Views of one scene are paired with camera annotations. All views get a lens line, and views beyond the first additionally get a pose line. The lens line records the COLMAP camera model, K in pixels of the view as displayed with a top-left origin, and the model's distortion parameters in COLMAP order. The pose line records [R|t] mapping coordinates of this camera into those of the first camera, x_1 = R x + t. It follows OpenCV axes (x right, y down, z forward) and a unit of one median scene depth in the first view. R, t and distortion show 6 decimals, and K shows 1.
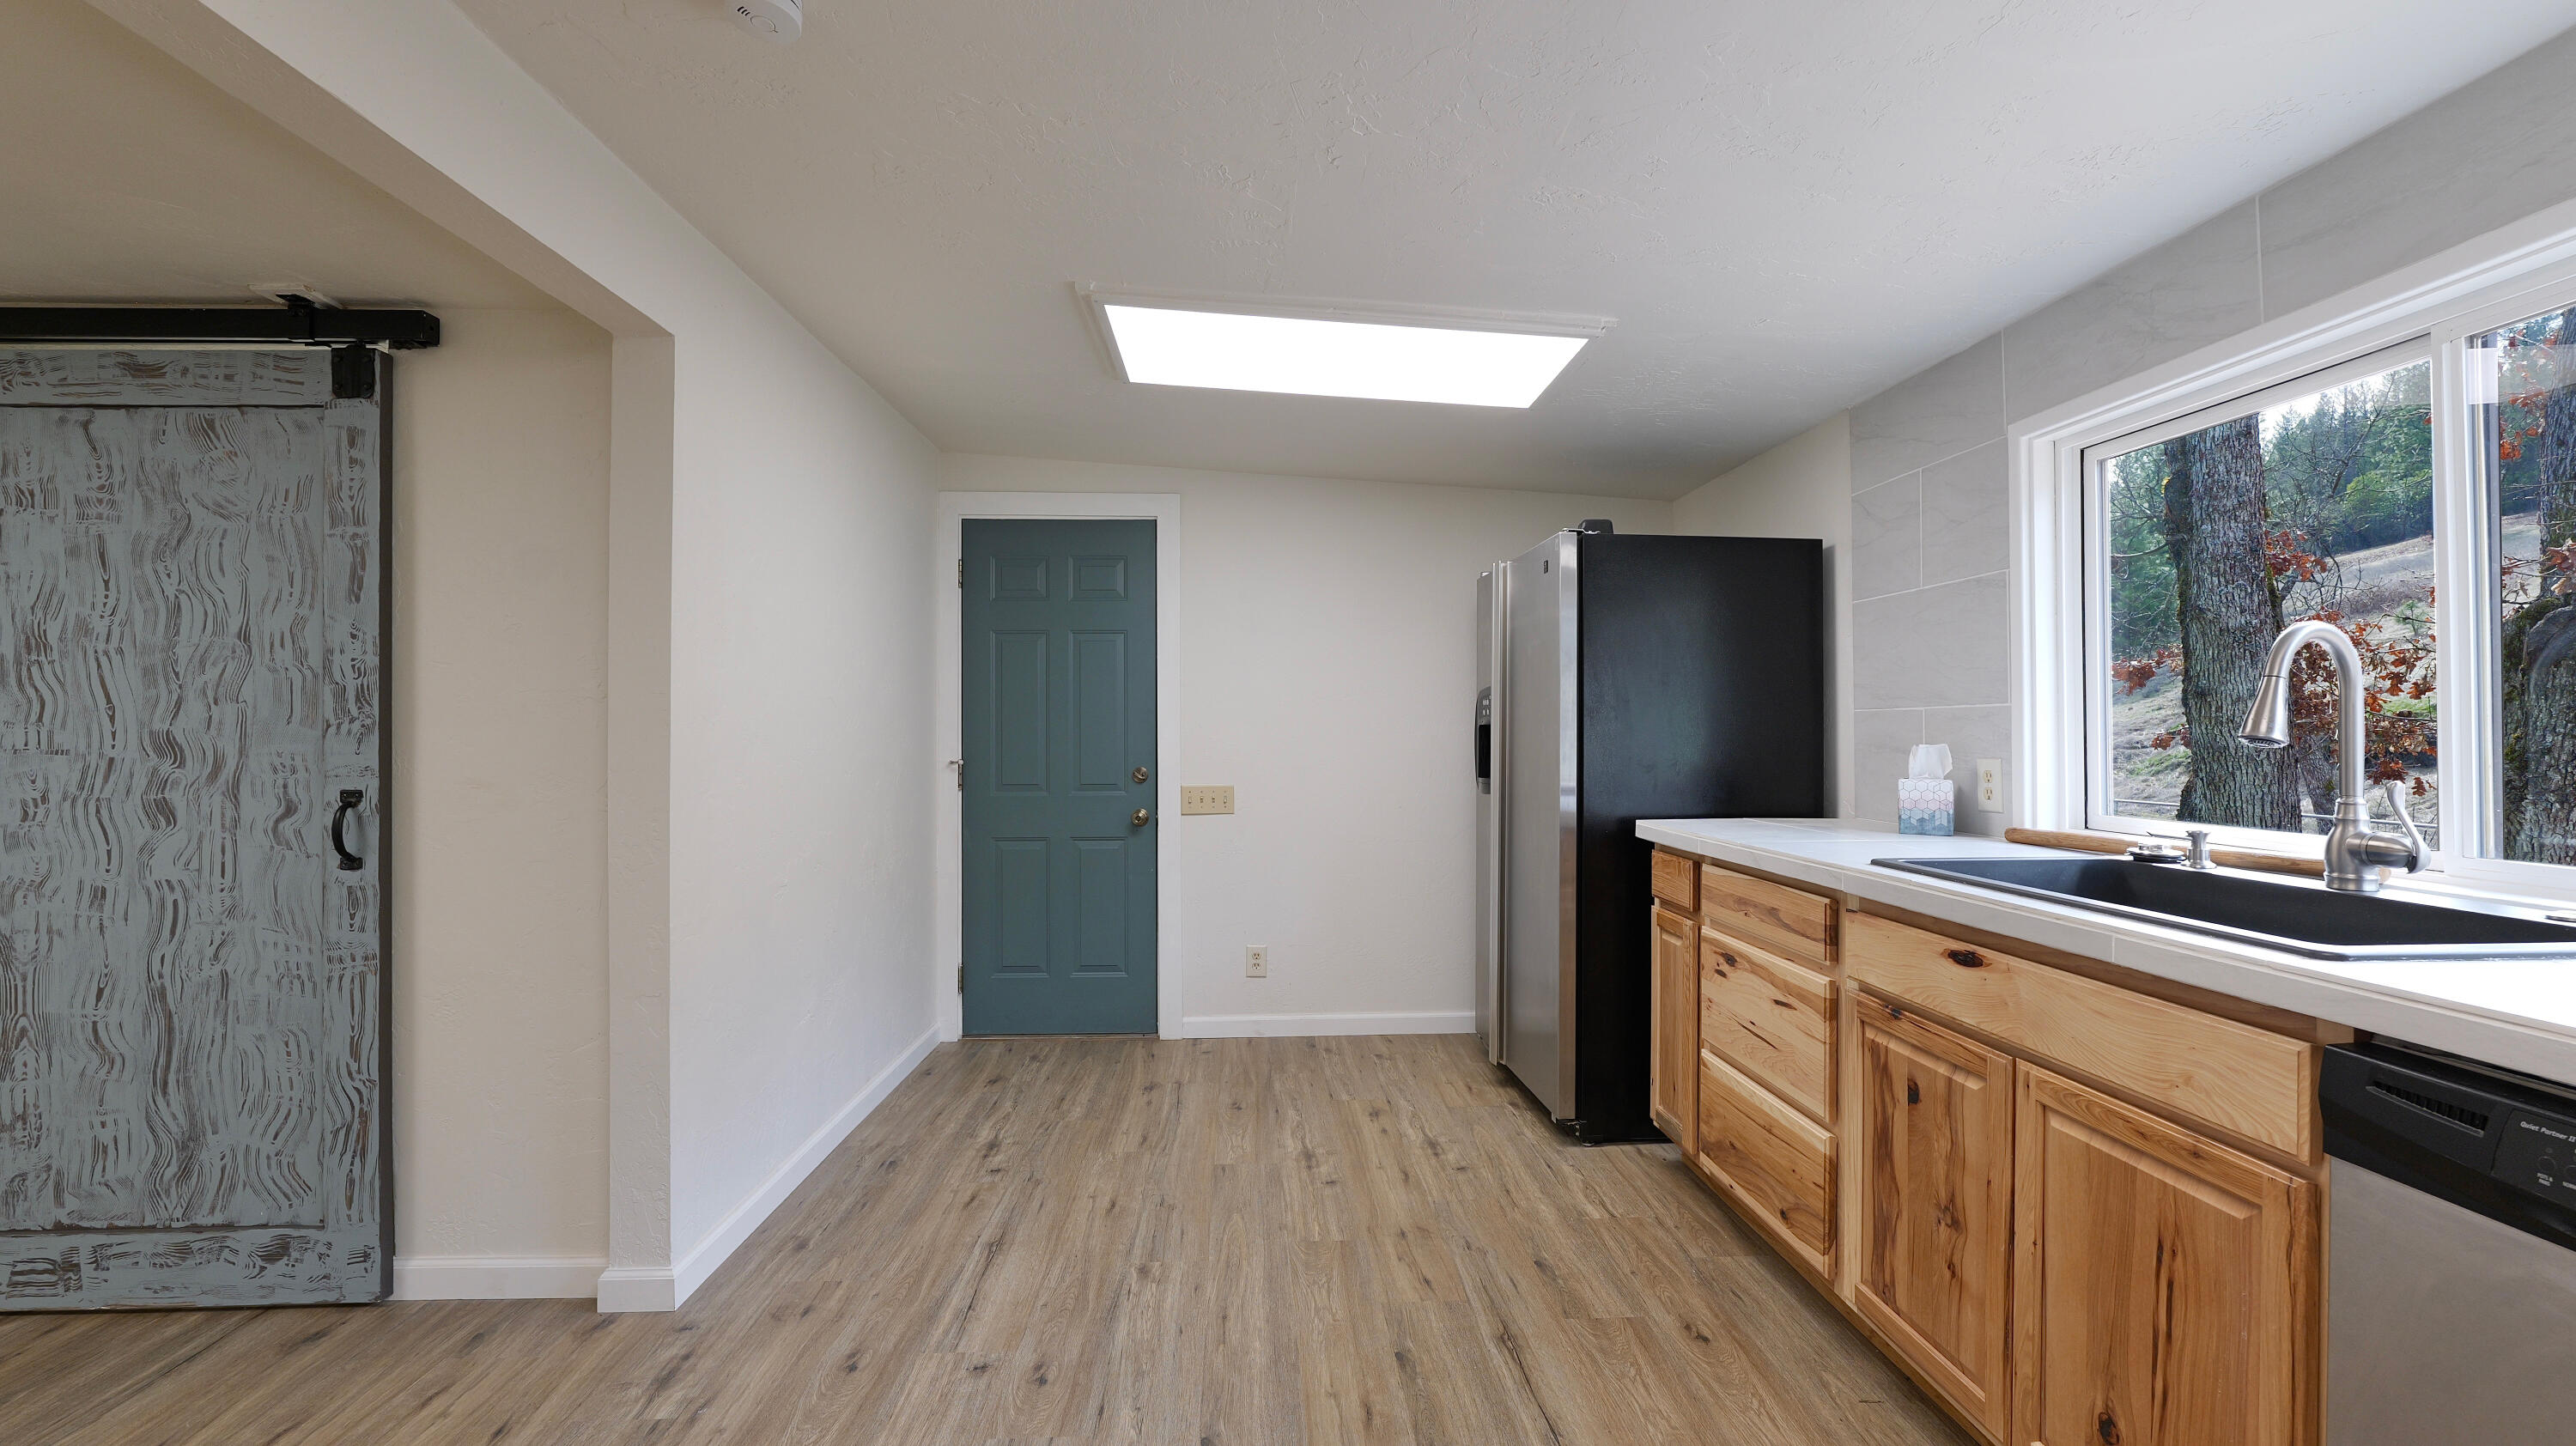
lens RADIAL K [[1048.4, 0, 1288.0], [0, 1048.4, 723.0], [0, 0, 1]] dist [-0.046770, 0.022047]
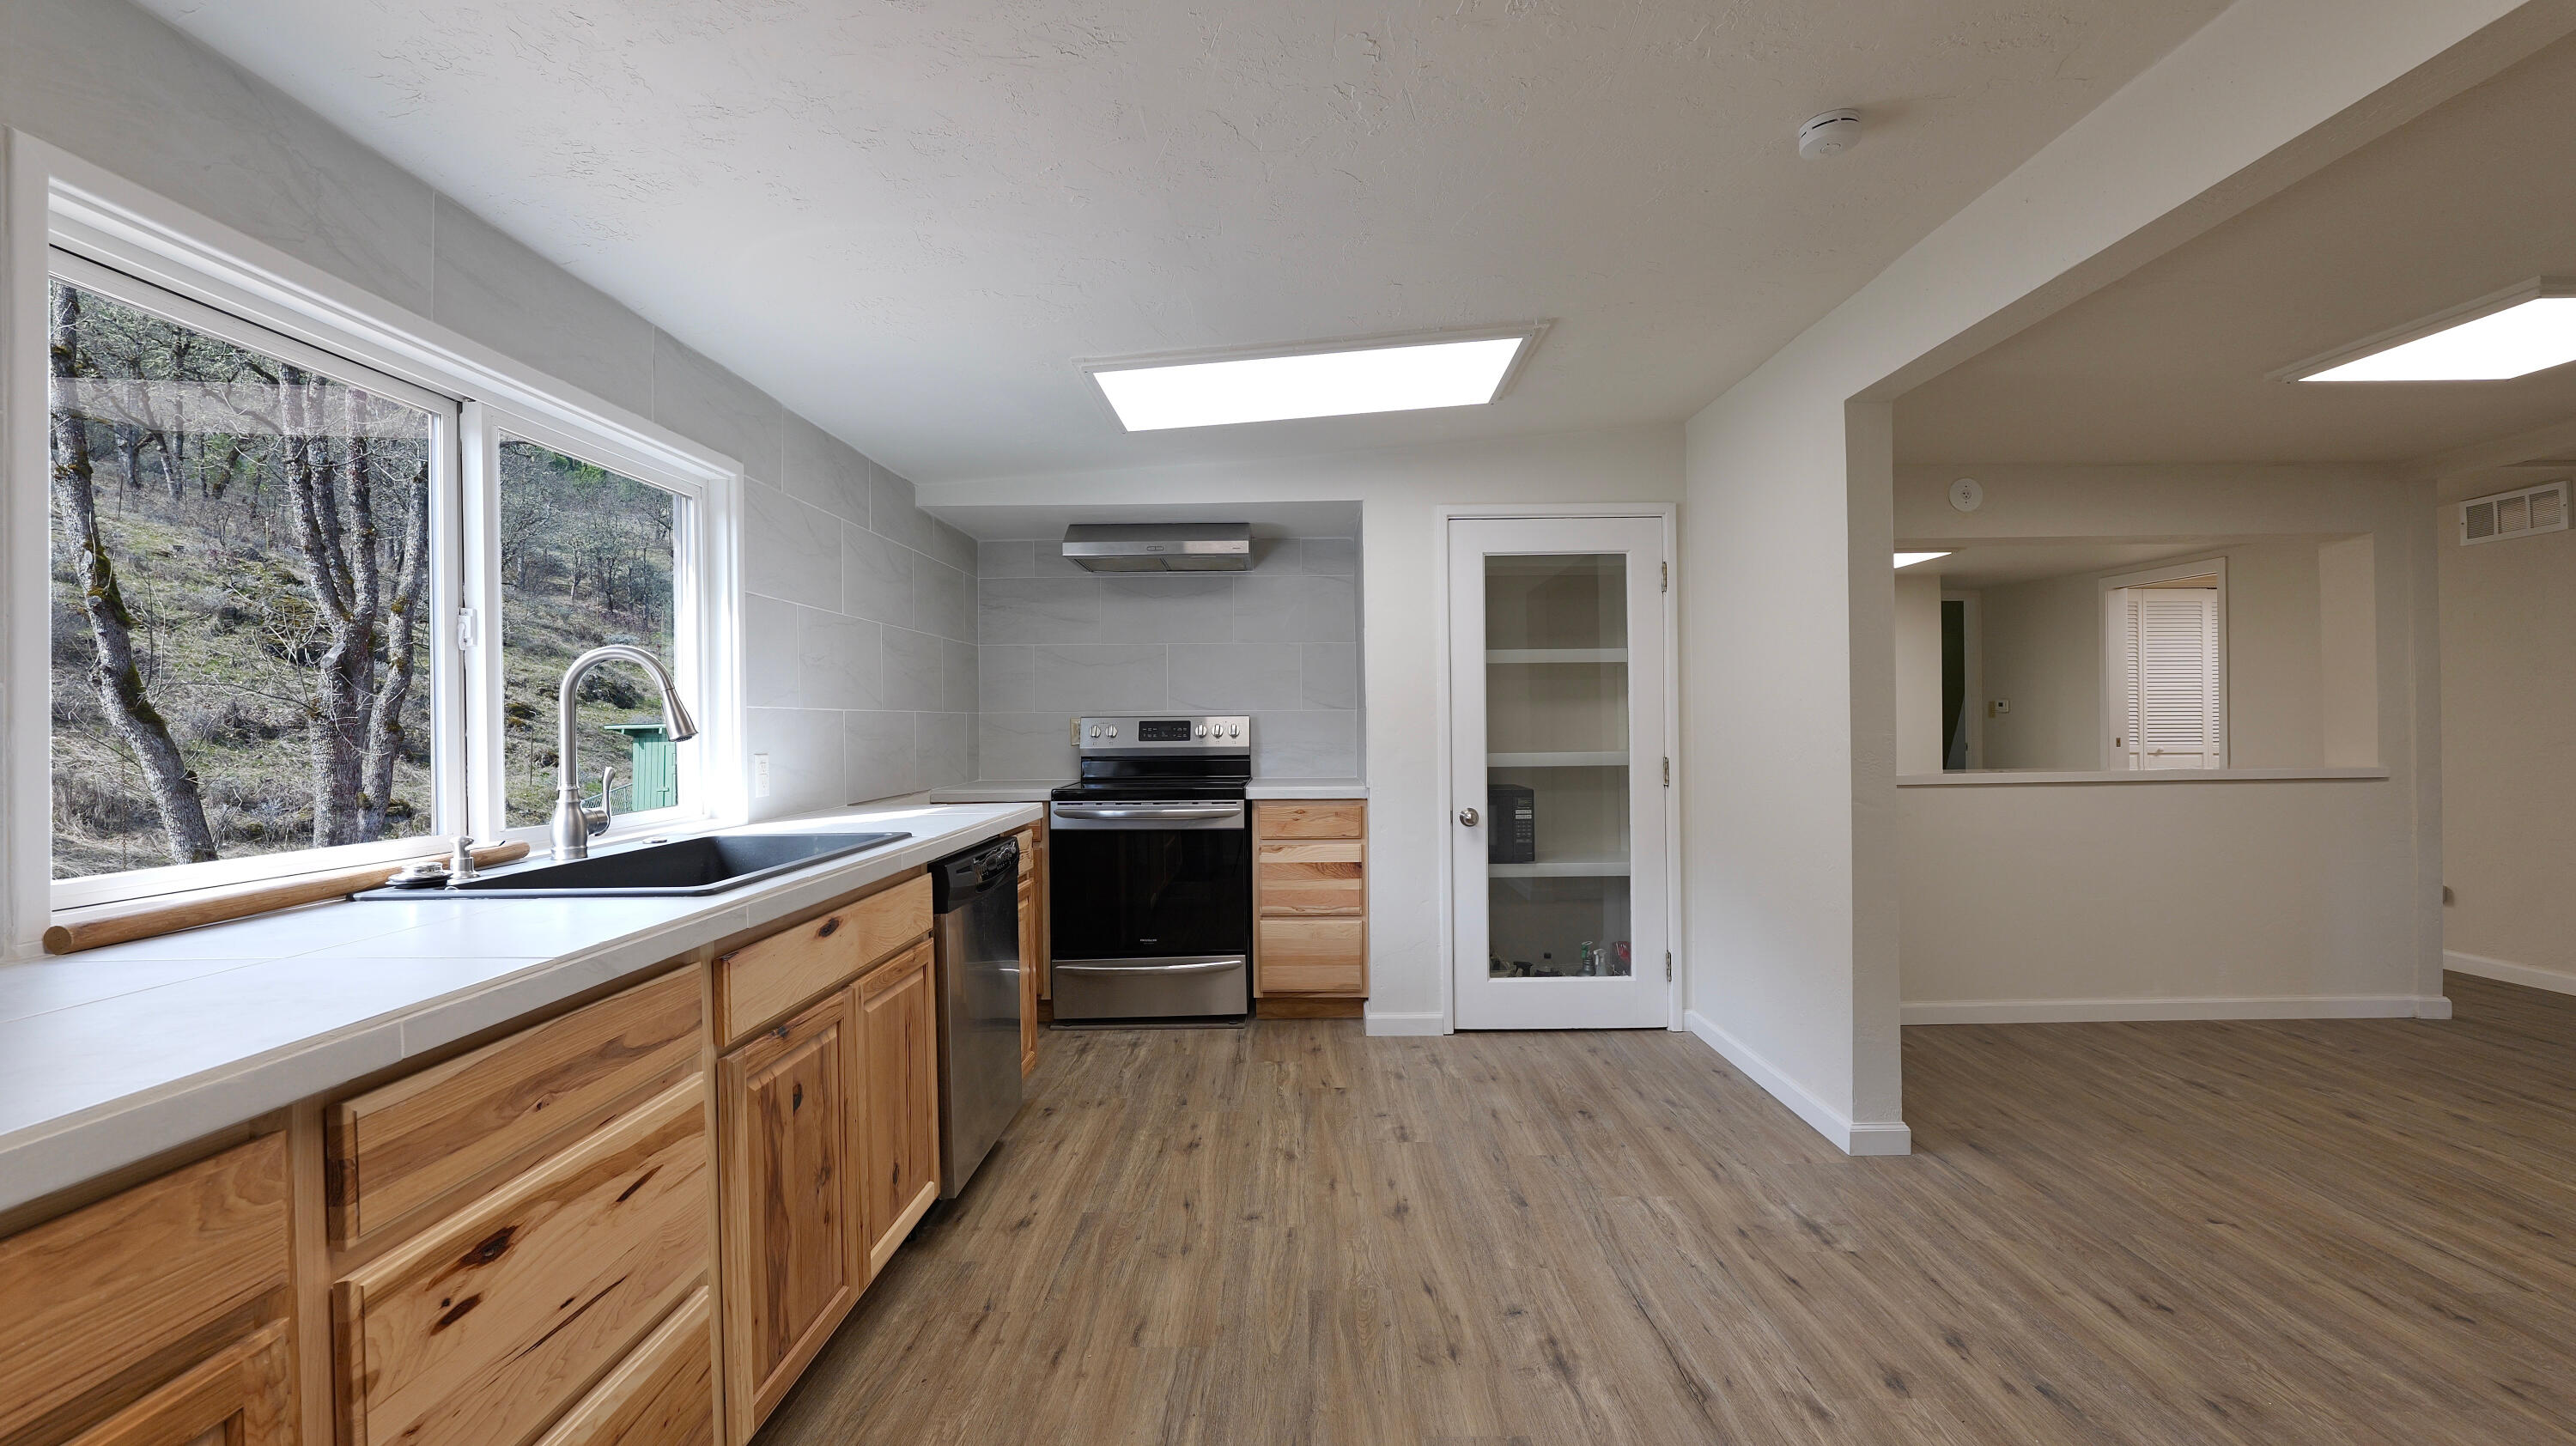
lens RADIAL K [[1043.0, 0, 1285.5], [0, 1043.0, 726.0], [0, 0, 1]] dist [-0.019422, 0.000032]
pose [[-0.998504, 0.014551, 0.052708, 0.082934], [0.014295, 0.999884, -0.005224, 0.017469], [-0.052778, -0.004463, -0.998596, 1.887594]]
